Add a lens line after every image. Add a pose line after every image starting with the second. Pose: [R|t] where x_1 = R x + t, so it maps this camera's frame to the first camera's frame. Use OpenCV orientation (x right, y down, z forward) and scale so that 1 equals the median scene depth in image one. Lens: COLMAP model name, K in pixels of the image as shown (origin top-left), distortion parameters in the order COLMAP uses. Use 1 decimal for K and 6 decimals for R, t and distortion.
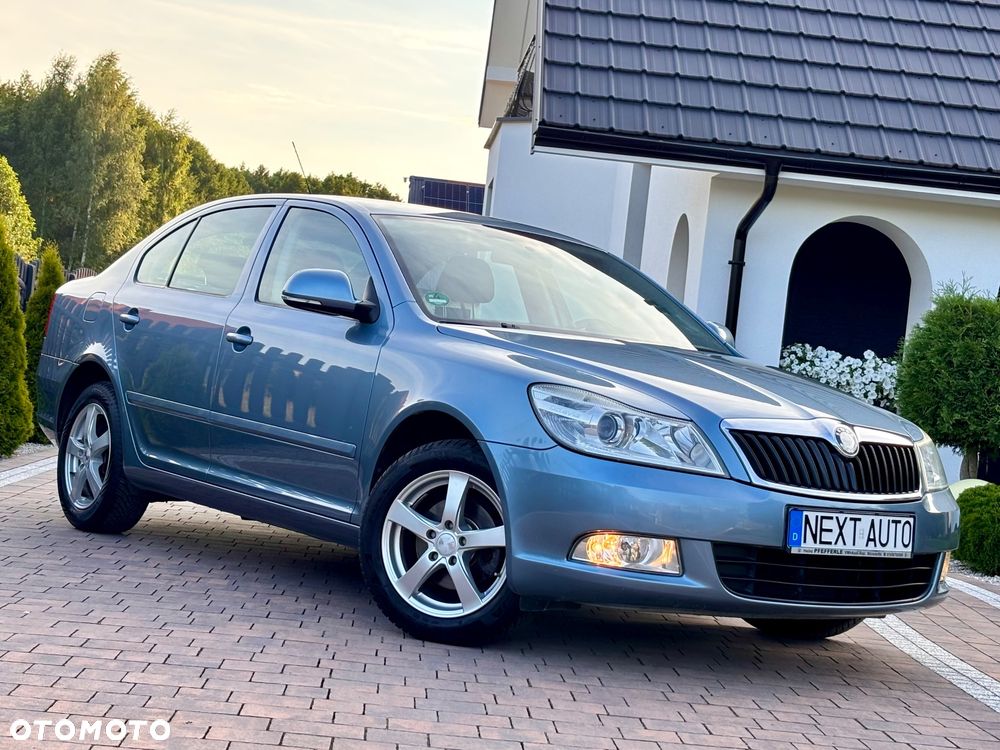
lens RADIAL K [[1710.0, 0, 483.8], [0, 1710.0, 377.2], [0, 0, 1]] dist [0.234734, -0.889565]
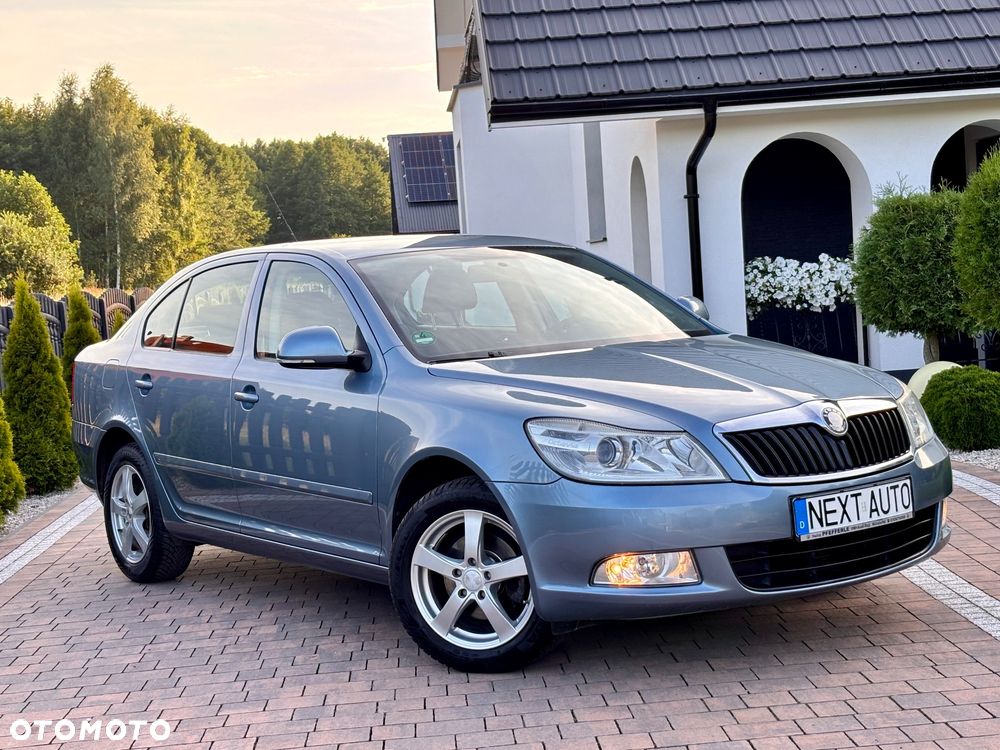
lens RADIAL K [[1488.9, 0, 493.7], [0, 1488.9, 388.1], [0, 0, 1]] dist [0.227892, -0.821021]
pose [[0.984762, -0.173843, -0.004681, 0.007356], [0.173770, 0.982570, 0.066033, -0.036164], [-0.006880, -0.065841, 0.997806, 0.047036]]
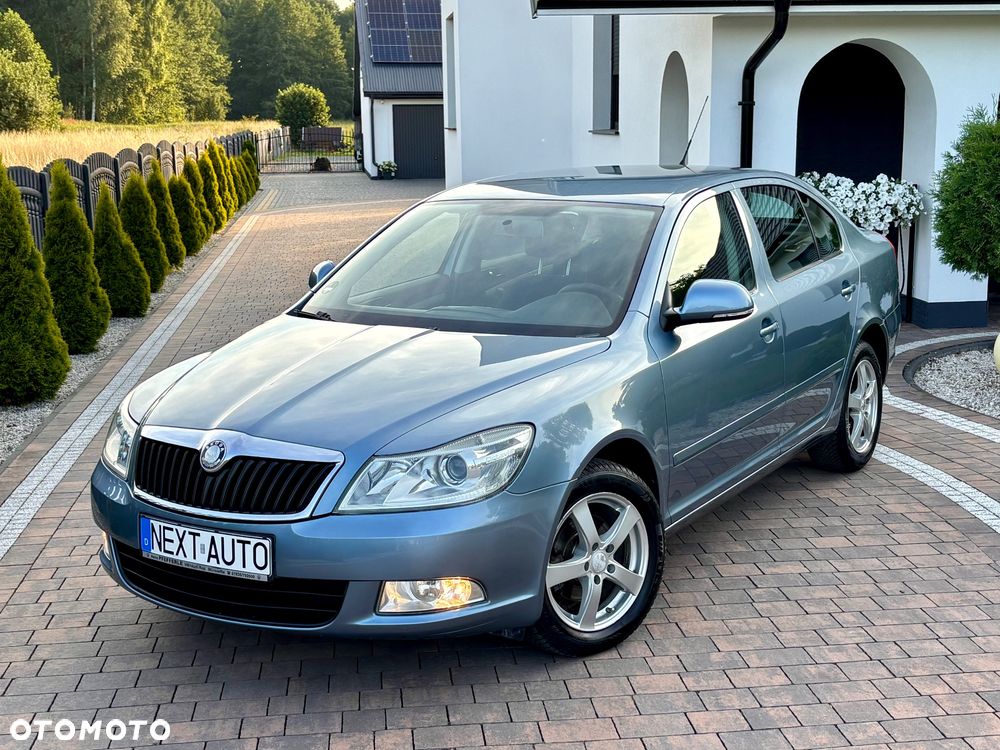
lens RADIAL K [[1294.0, 0, 485.1], [0, 1294.0, 375.3], [0, 0, 1]] dist [0.162670, -0.507953]
pose [[0.991393, -0.128267, 0.026226, -0.049720], [0.121304, 0.975311, 0.184537, -0.081725], [-0.049249, -0.179767, 0.982476, 0.272999]]
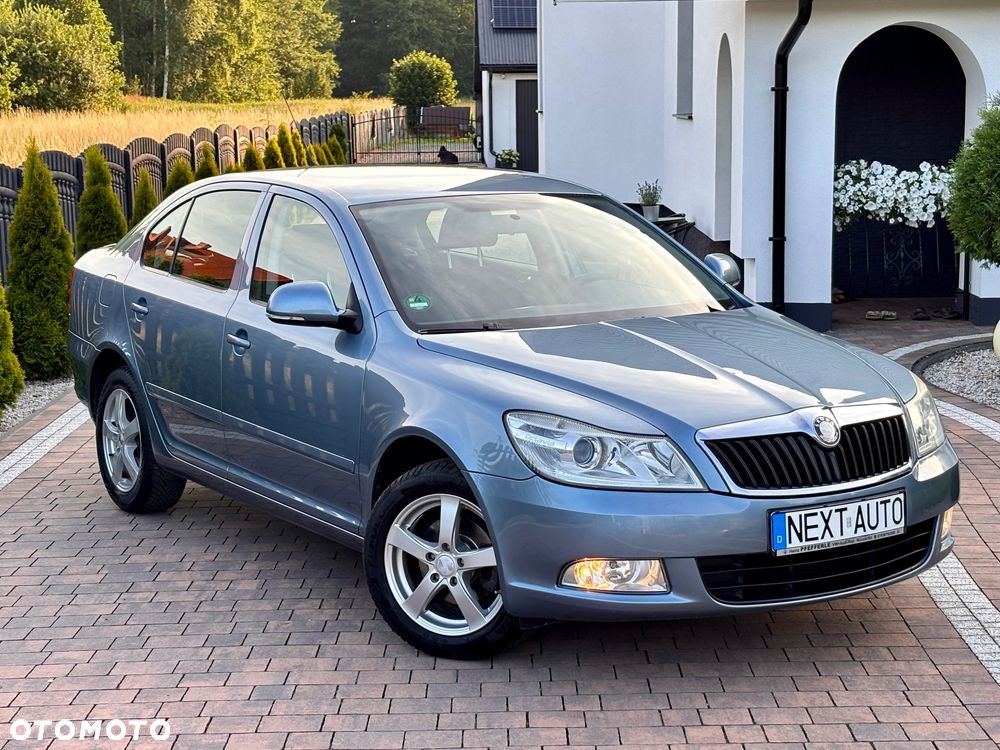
lens RADIAL K [[1716.1, 0, 498.4], [0, 1716.1, 378.3], [0, 0, 1]] dist [0.240838, -0.909950]
pose [[0.991644, -0.110345, -0.066823, 0.042974], [0.118899, 0.982754, 0.141626, -0.073354], [0.050043, -0.148388, 0.987662, 0.003179]]
